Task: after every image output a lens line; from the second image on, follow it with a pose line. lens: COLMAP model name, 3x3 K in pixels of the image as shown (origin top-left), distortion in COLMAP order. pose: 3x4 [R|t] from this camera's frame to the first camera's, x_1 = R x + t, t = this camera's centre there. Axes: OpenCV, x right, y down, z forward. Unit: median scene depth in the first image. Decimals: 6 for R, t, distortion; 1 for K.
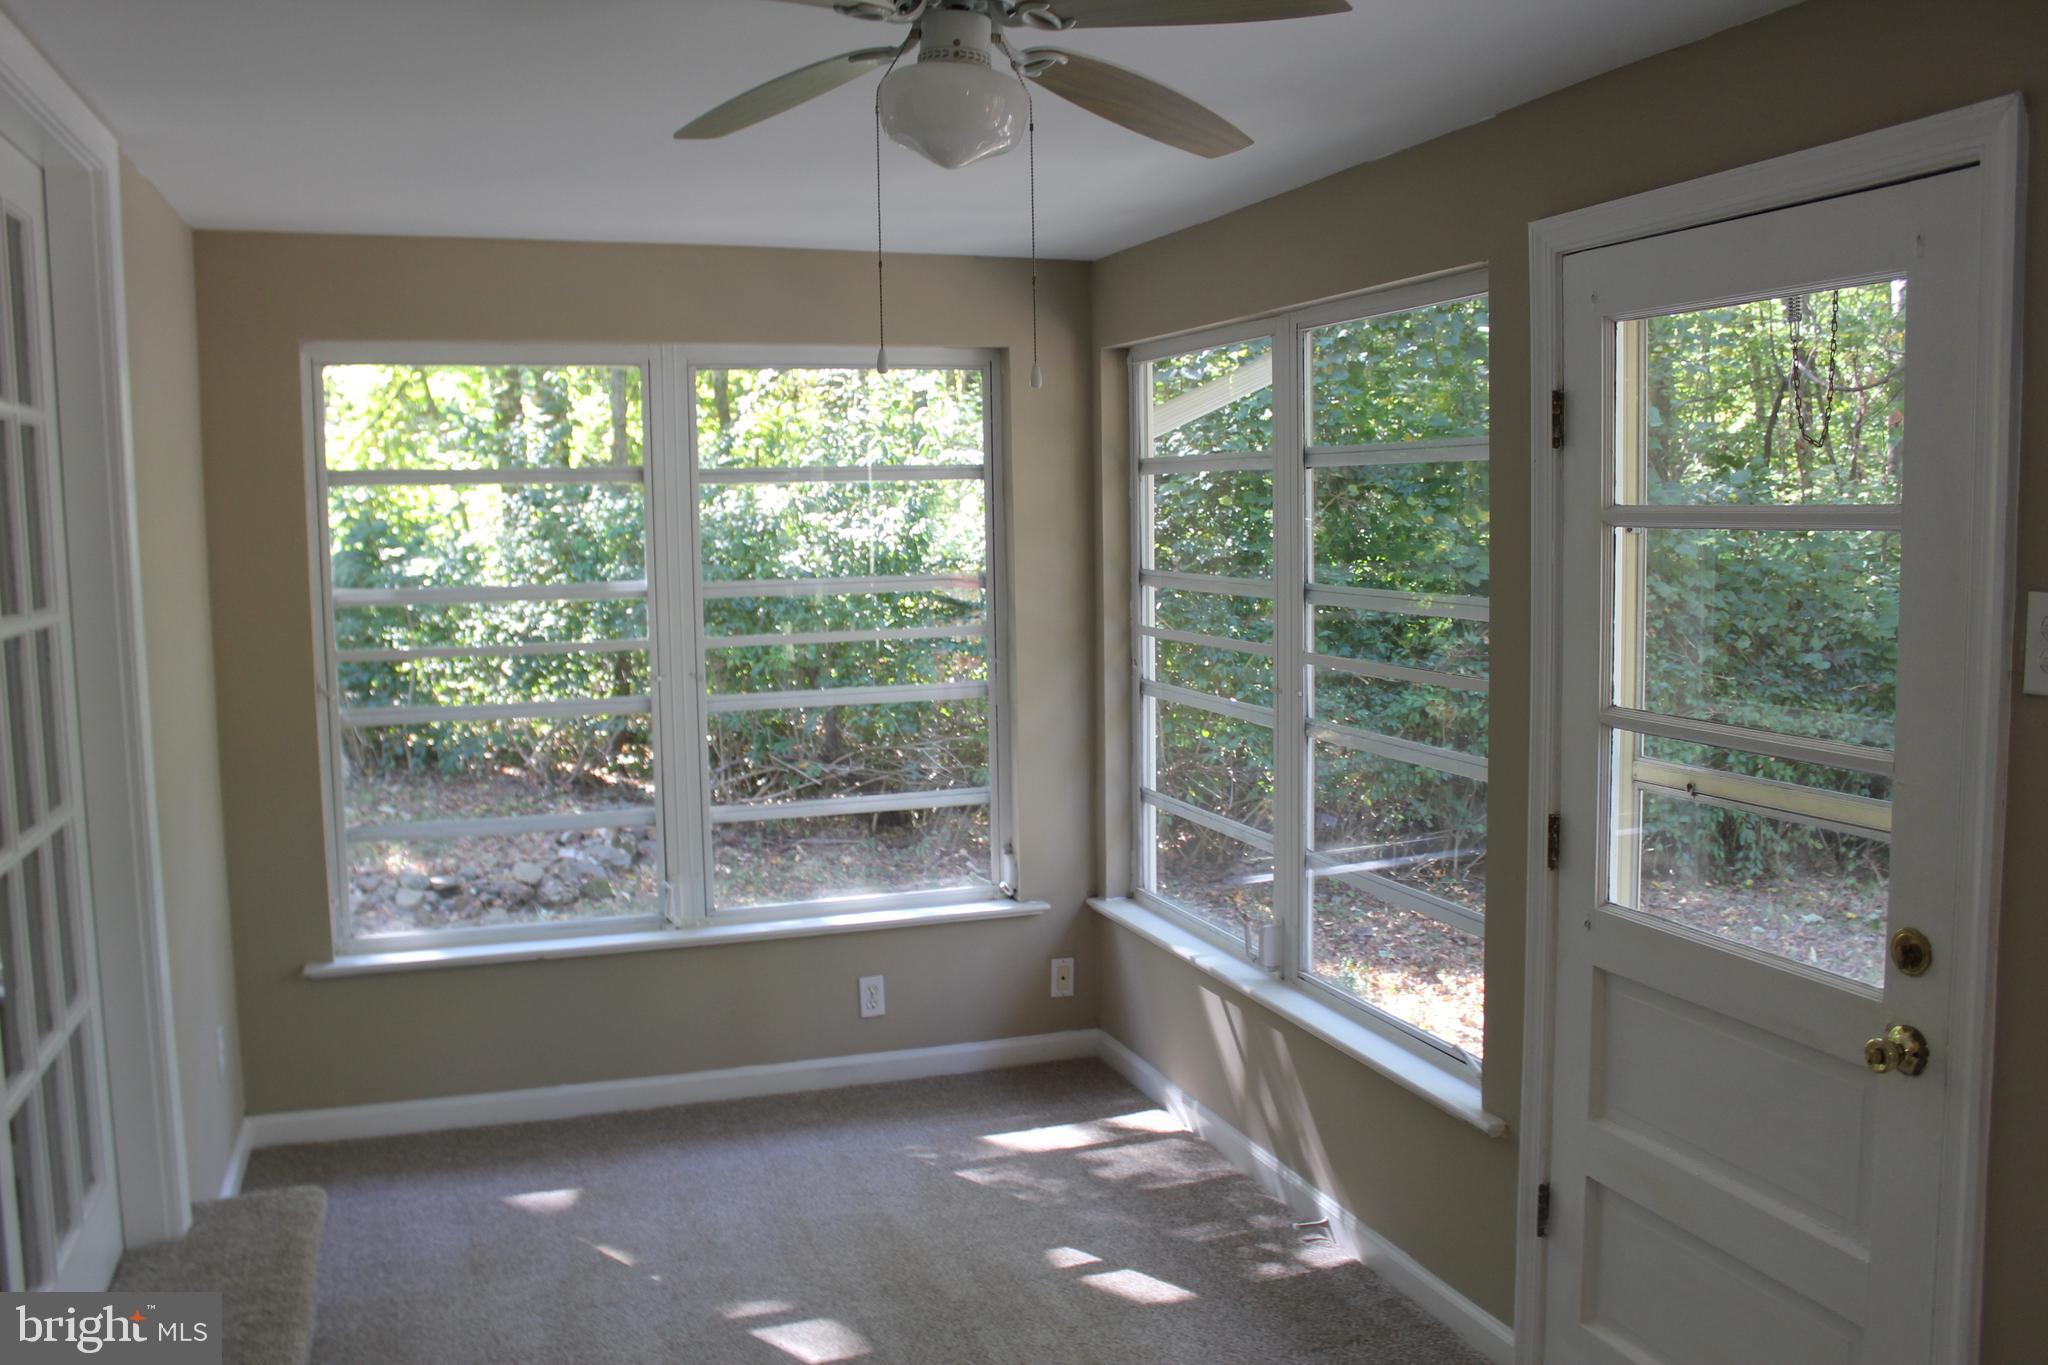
lens RADIAL K [[1703.5, 0, 1012.6], [0, 1703.5, 688.8], [0, 0, 1]] dist [-0.168080, 0.149097]
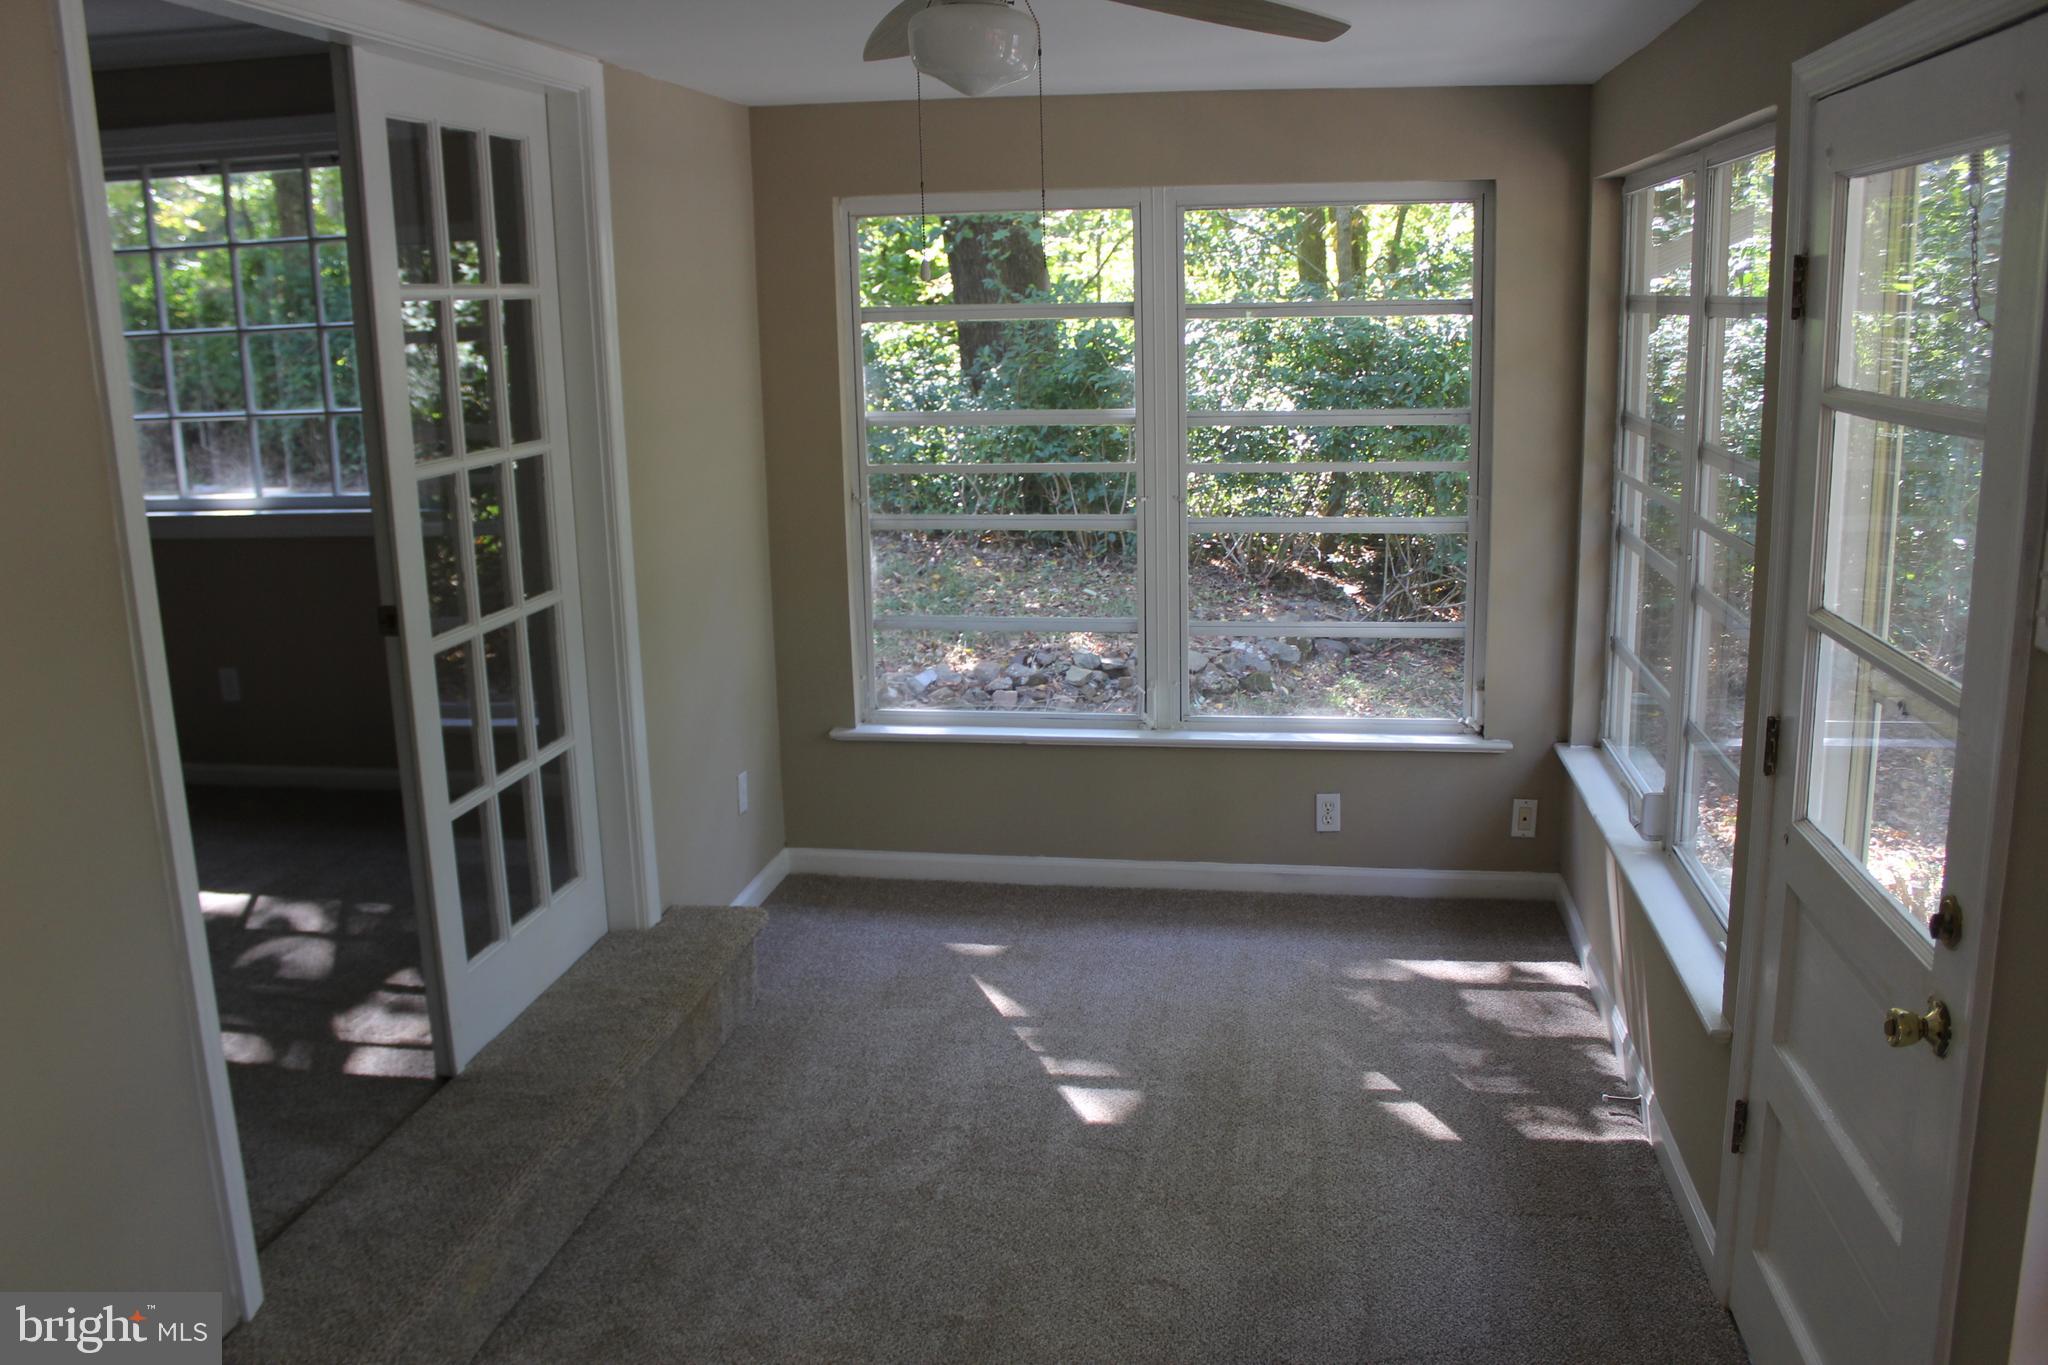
lens RADIAL K [[1703.5, 0, 1012.6], [0, 1703.5, 688.8], [0, 0, 1]] dist [-0.168080, 0.149097]
pose [[0.874423, 0.099801, -0.474789, 0.243958], [-0.038996, 0.989905, 0.136260, -0.030934], [0.483595, -0.100634, 0.869488, -0.001769]]
